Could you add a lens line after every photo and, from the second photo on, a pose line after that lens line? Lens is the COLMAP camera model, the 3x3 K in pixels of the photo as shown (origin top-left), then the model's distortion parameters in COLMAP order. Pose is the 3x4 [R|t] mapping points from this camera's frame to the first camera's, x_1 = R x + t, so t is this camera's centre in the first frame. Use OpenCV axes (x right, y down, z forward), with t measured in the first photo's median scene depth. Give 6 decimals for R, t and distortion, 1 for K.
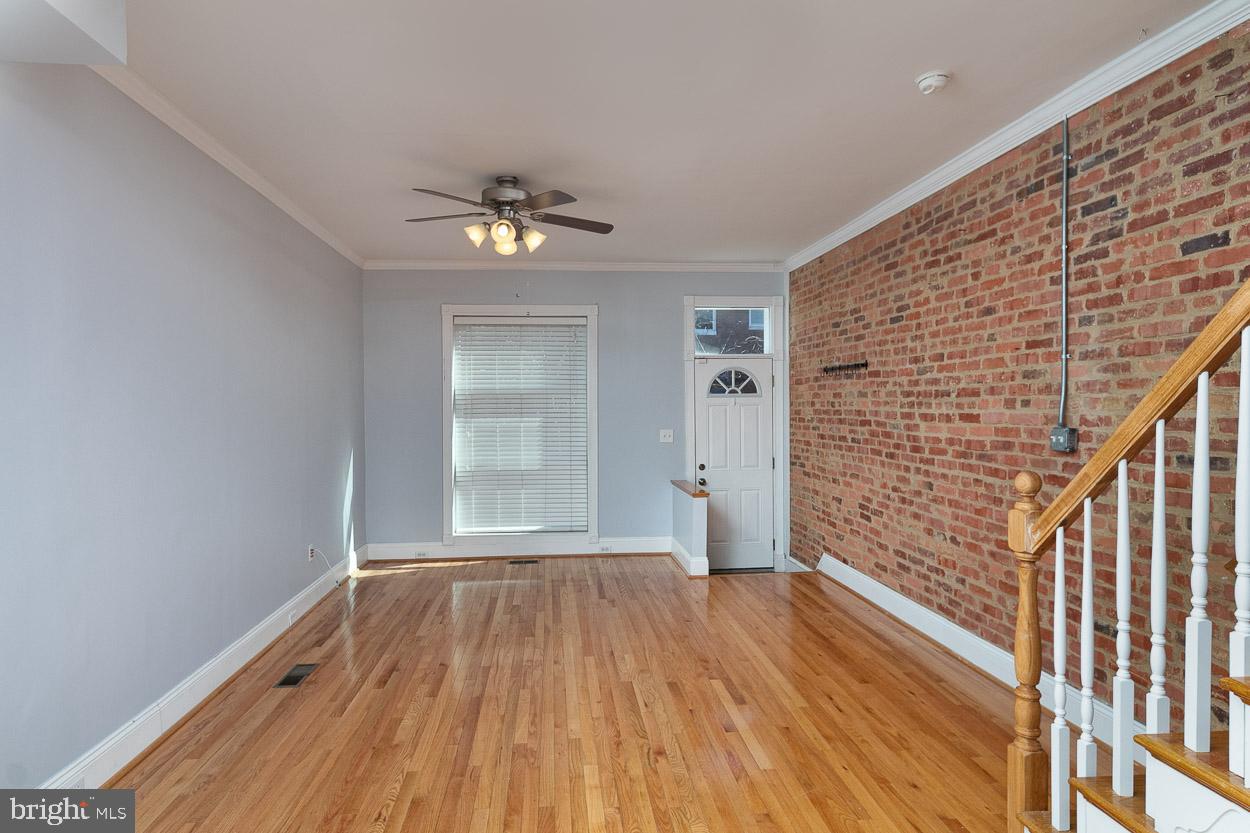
lens RADIAL K [[725.8, 0, 595.3], [0, 725.8, 420.3], [0, 0, 1]] dist [0.002083, -0.000010]
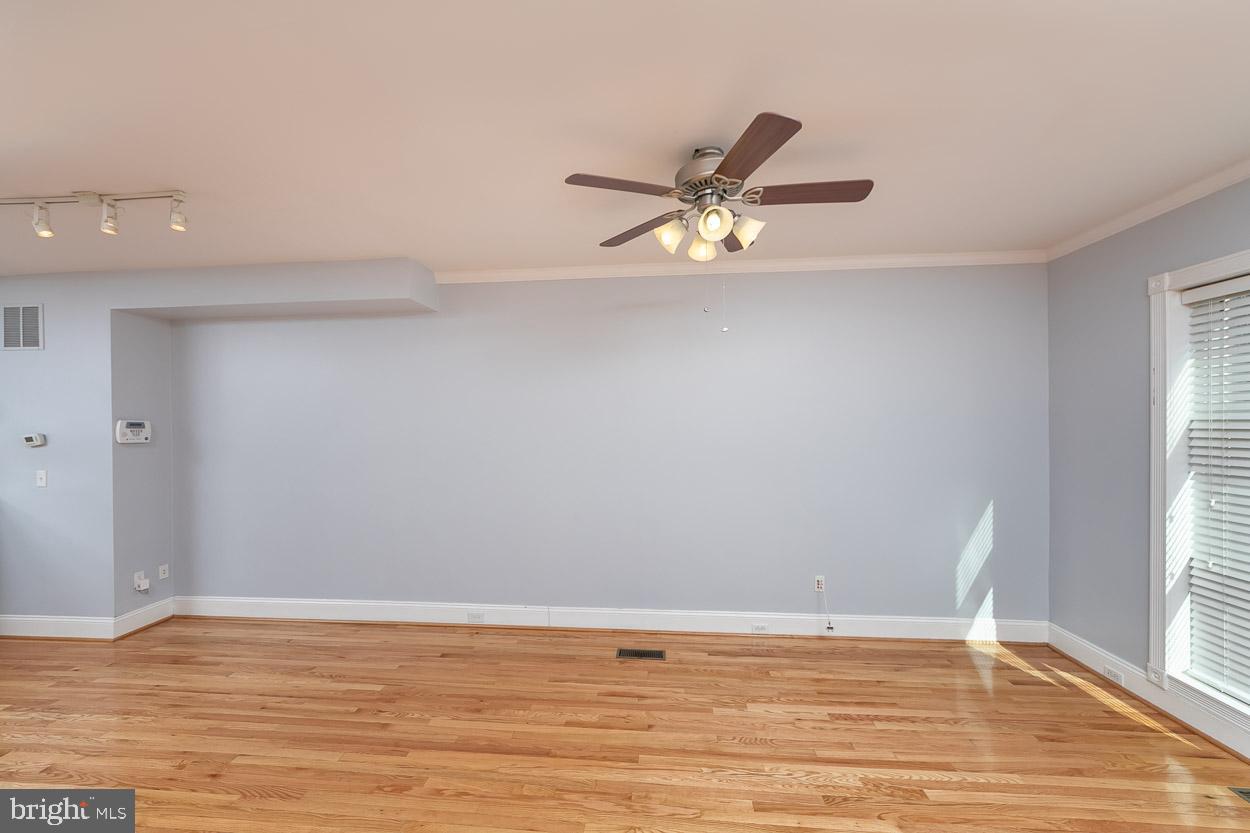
lens RADIAL K [[469.4, 0, 634.5], [0, 469.4, 422.3], [0, 0, 1]] dist [-0.000668, 0.000021]
pose [[-0.154646, 0.013875, -0.987873, 0.456280], [-0.011353, 0.999810, 0.015820, -0.084257], [0.987905, 0.013661, -0.154459, 1.227725]]
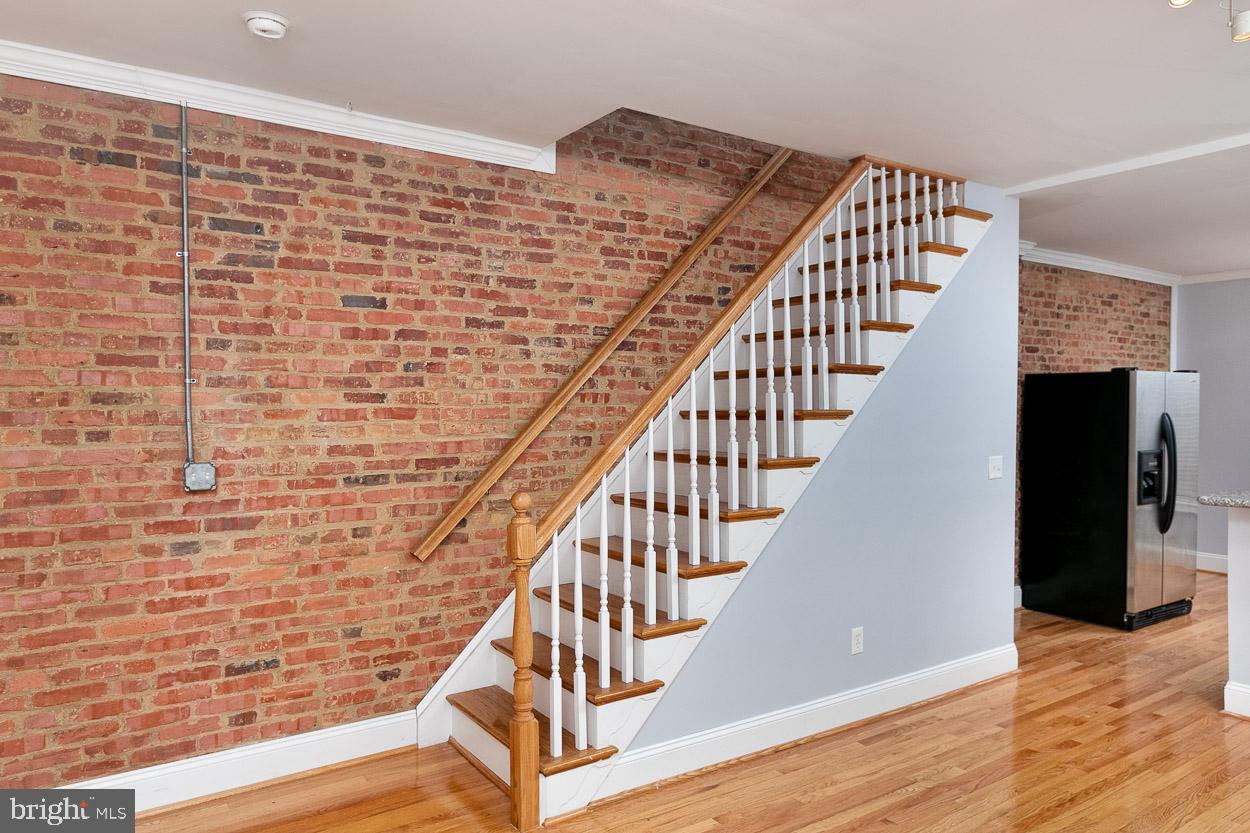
lens RADIAL K [[798.3, 0, 622.5], [0, 798.3, 420.8], [0, 0, 1]] dist [-0.001447, 0.004750]
pose [[-0.495396, -0.008704, 0.868623, -0.397847], [0.022751, 0.999477, 0.022990, -0.046133], [-0.868369, 0.031151, -0.494939, 0.934931]]
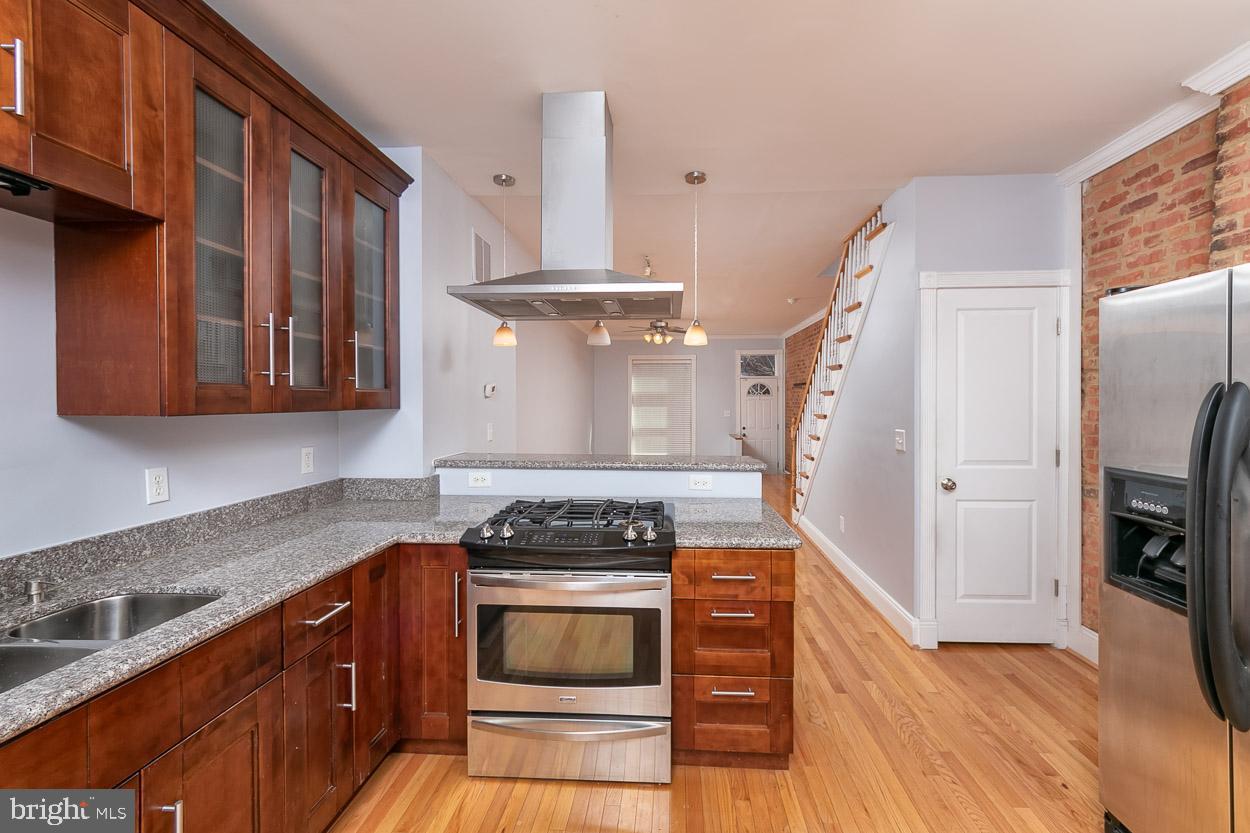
lens RADIAL K [[521.7, 0, 621.8], [0, 521.7, 406.0], [0, 0, 1]] dist [0.000385, 0.000377]
pose [[0.986868, 0.008486, -0.161305, 0.074832], [-0.009543, 0.999938, -0.005780, 0.021143], [0.161246, 0.007243, 0.986888, -1.204411]]
